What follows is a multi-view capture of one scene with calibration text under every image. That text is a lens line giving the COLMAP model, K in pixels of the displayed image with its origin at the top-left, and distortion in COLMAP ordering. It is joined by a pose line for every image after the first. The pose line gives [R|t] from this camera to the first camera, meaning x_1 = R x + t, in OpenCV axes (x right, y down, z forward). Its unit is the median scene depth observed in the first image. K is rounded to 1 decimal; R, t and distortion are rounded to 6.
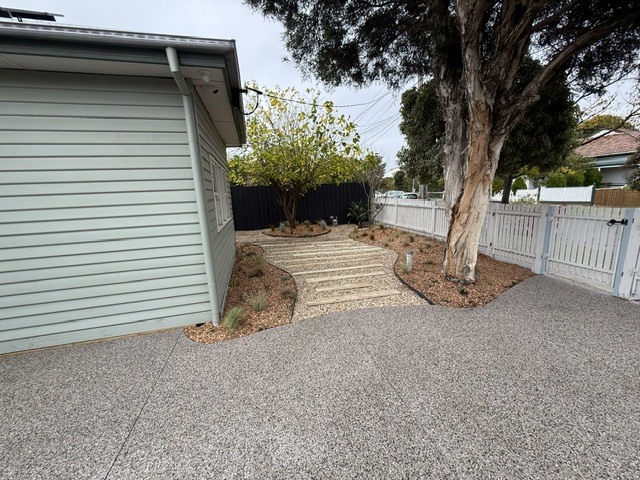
lens RADIAL K [[254.5, 0, 320.9], [0, 254.5, 238.1], [0, 0, 1]] dist [0.001580, 0.000045]
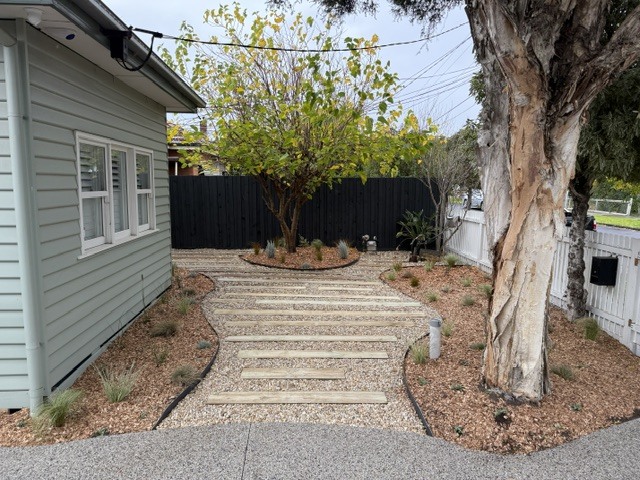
lens RADIAL K [[449.4, 0, 320.4], [0, 449.4, 236.8], [0, 0, 1]] dist [0.049246, -0.061883]
pose [[0.980268, 0.074107, -0.183255, 0.285436], [-0.084544, 0.995174, -0.049802, -0.056345], [0.178680, 0.064312, 0.981803, 0.032911]]
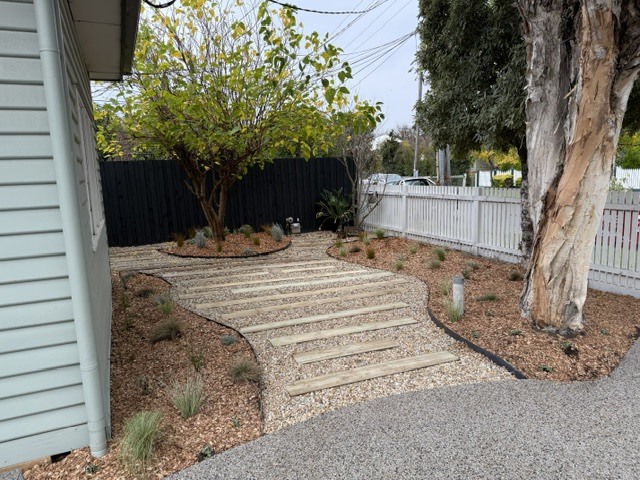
lens RADIAL K [[449.6, 0, 320.0], [0, 449.6, 240.0], [0, 0, 1]] dist [0.064246, -0.073793]
pose [[0.987871, -0.016427, 0.154405, -0.099141], [0.022190, 0.999117, -0.035673, -0.002861], [-0.153683, 0.038667, 0.987363, 0.086093]]
